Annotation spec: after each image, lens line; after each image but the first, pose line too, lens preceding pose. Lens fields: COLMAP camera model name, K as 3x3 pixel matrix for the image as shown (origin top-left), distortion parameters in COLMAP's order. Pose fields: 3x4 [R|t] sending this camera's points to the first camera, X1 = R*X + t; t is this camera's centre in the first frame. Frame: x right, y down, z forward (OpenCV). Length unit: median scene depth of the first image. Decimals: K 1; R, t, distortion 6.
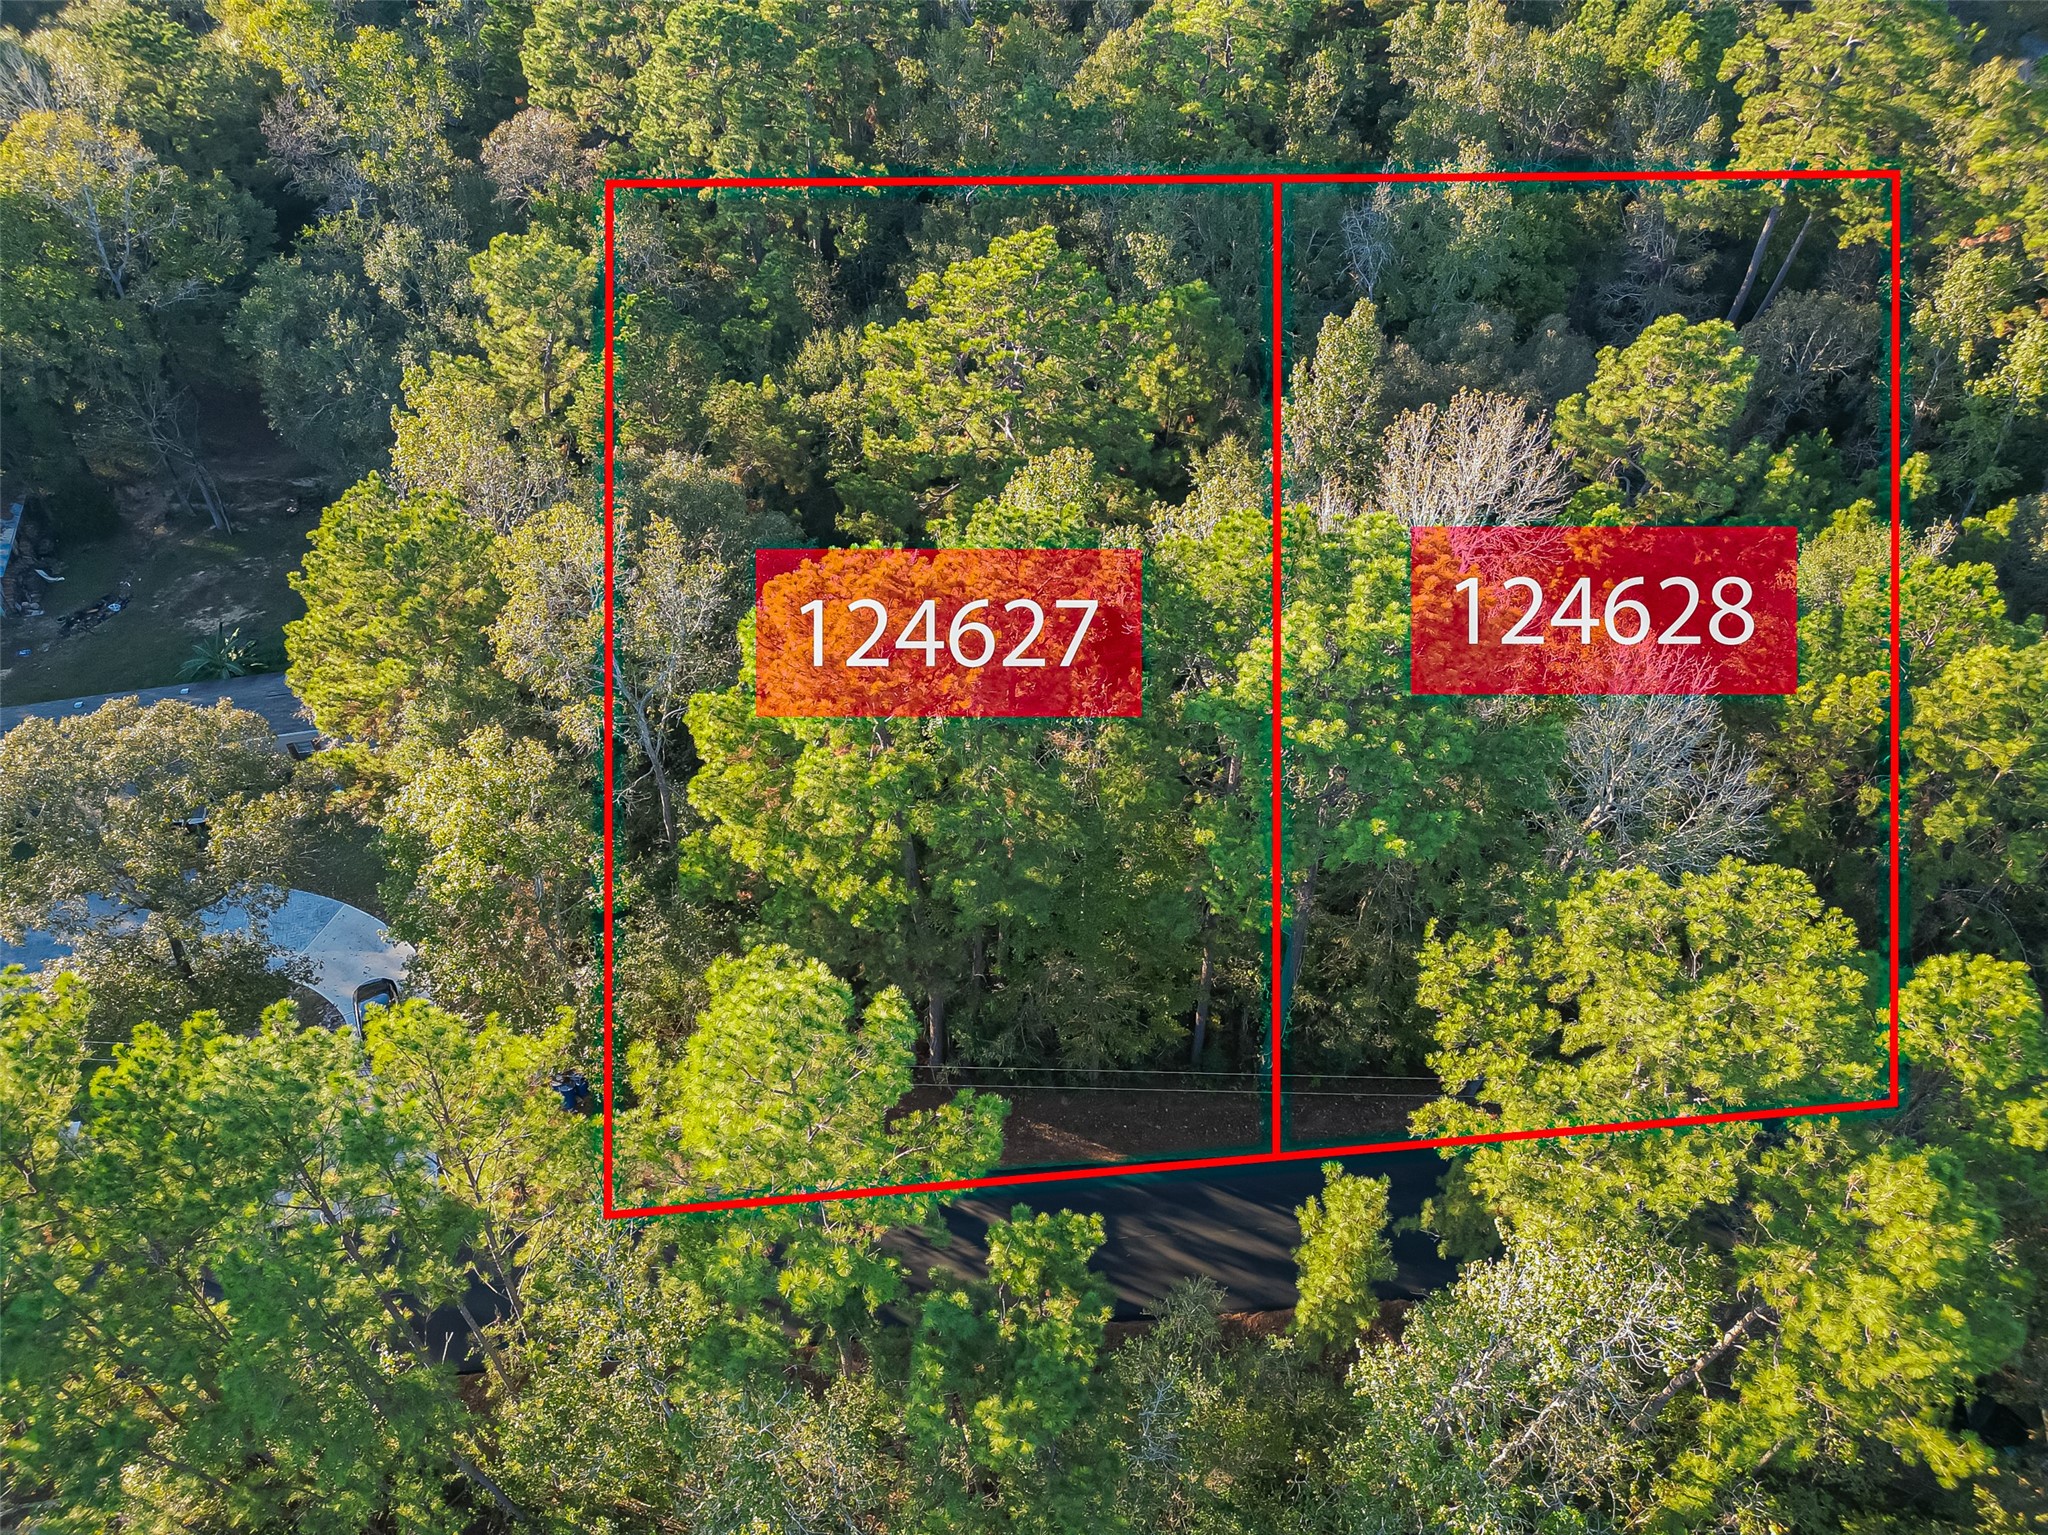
lens RADIAL K [[1428.8, 0, 1019.1], [0, 1428.8, 760.3], [0, 0, 1]] dist [0.072762, -0.058945]
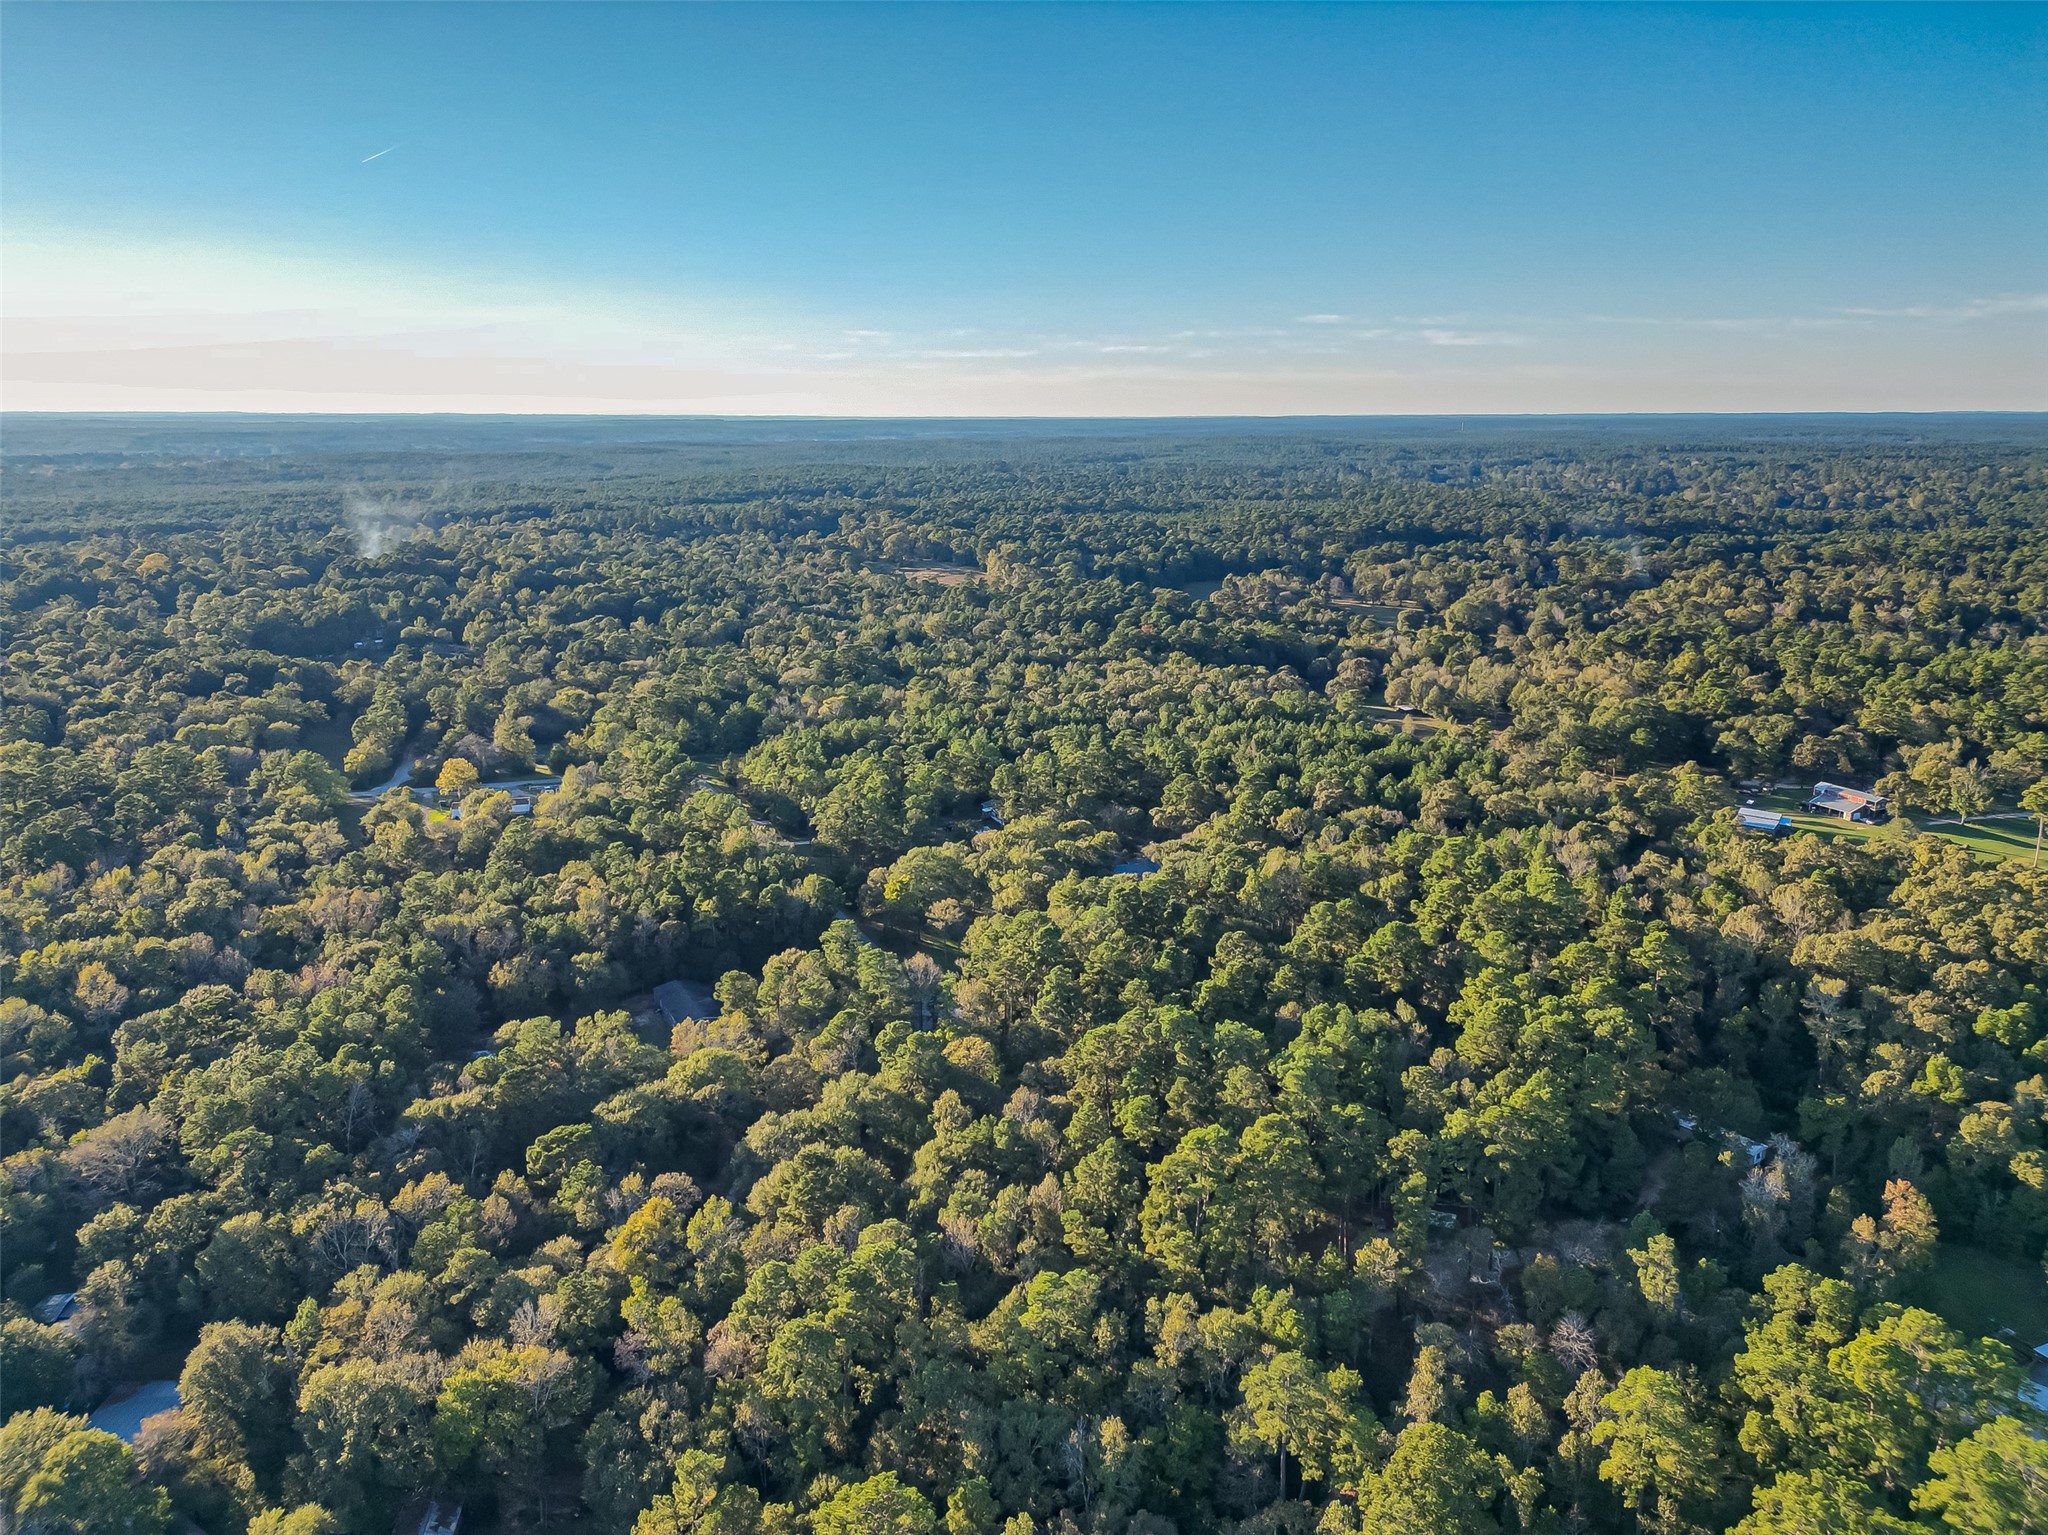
lens RADIAL K [[1428.8, 0, 1008.1], [0, 1428.8, 765.6], [0, 0, 1]] dist [0.072762, -0.058945]
pose [[0.983692, 0.023372, -0.178339, 0.616709], [-0.111575, 0.856983, -0.503121, -0.167031], [0.141075, 0.514814, 0.845615, -1.690885]]
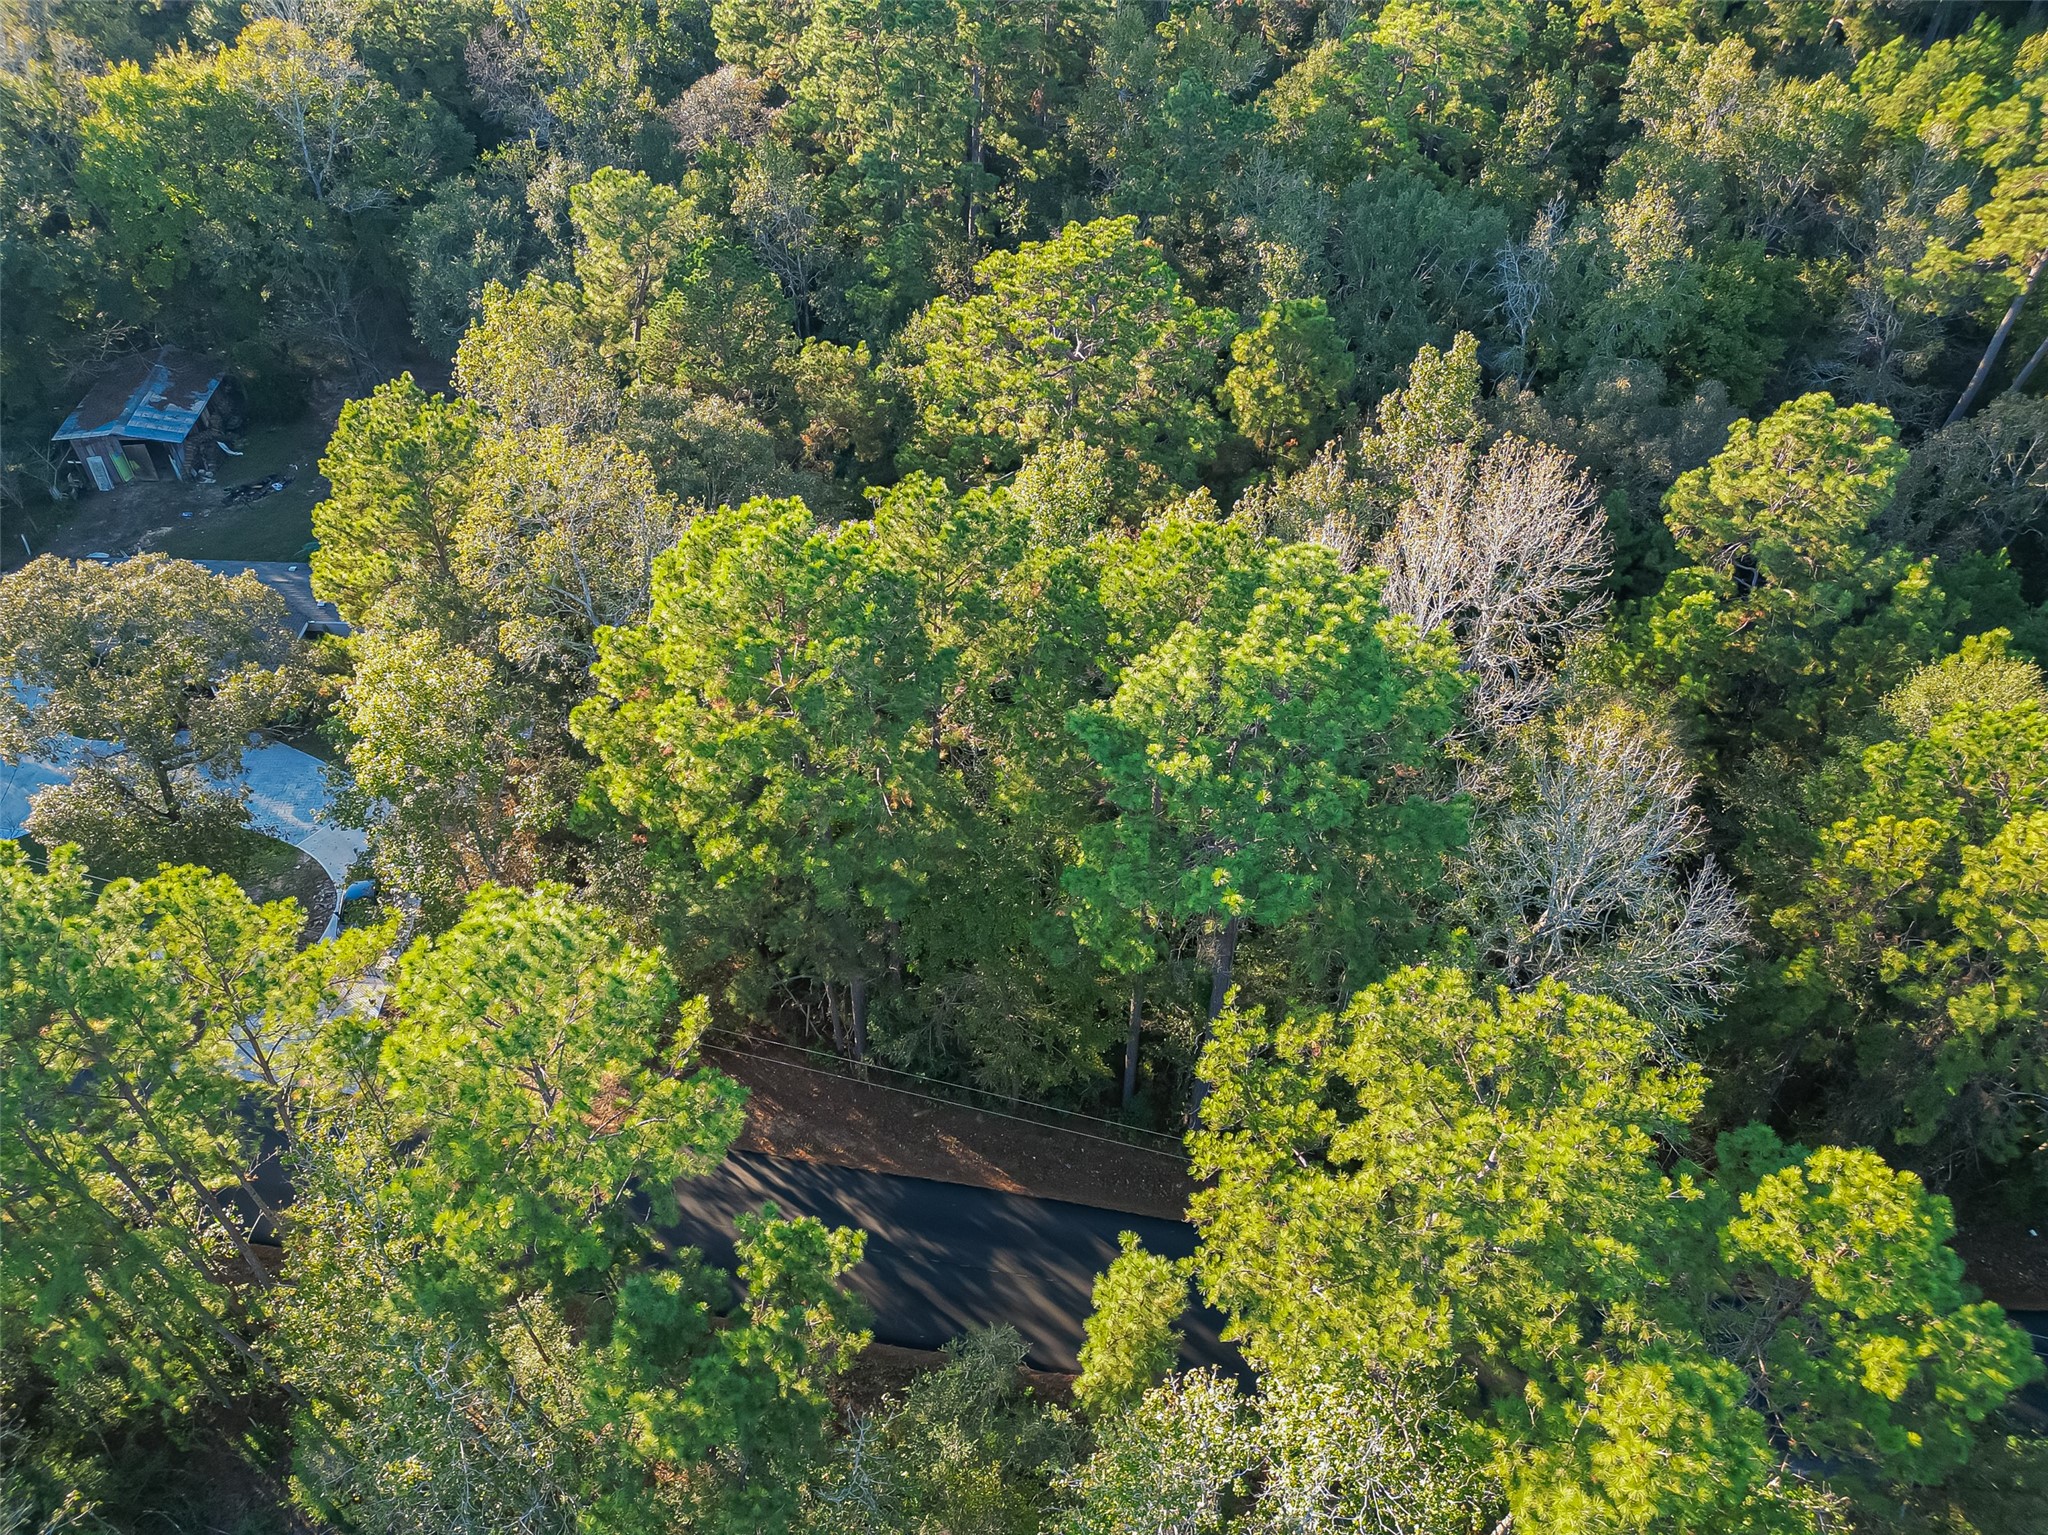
lens RADIAL K [[1428.8, 0, 1018.7], [0, 1428.8, 759.9], [0, 0, 1]] dist [0.072762, -0.058945]
pose [[0.971843, 0.169524, -0.163656, 0.158942], [-0.171268, 0.985218, 0.003498, -0.005143], [0.161830, 0.024629, 0.986511, 0.050338]]
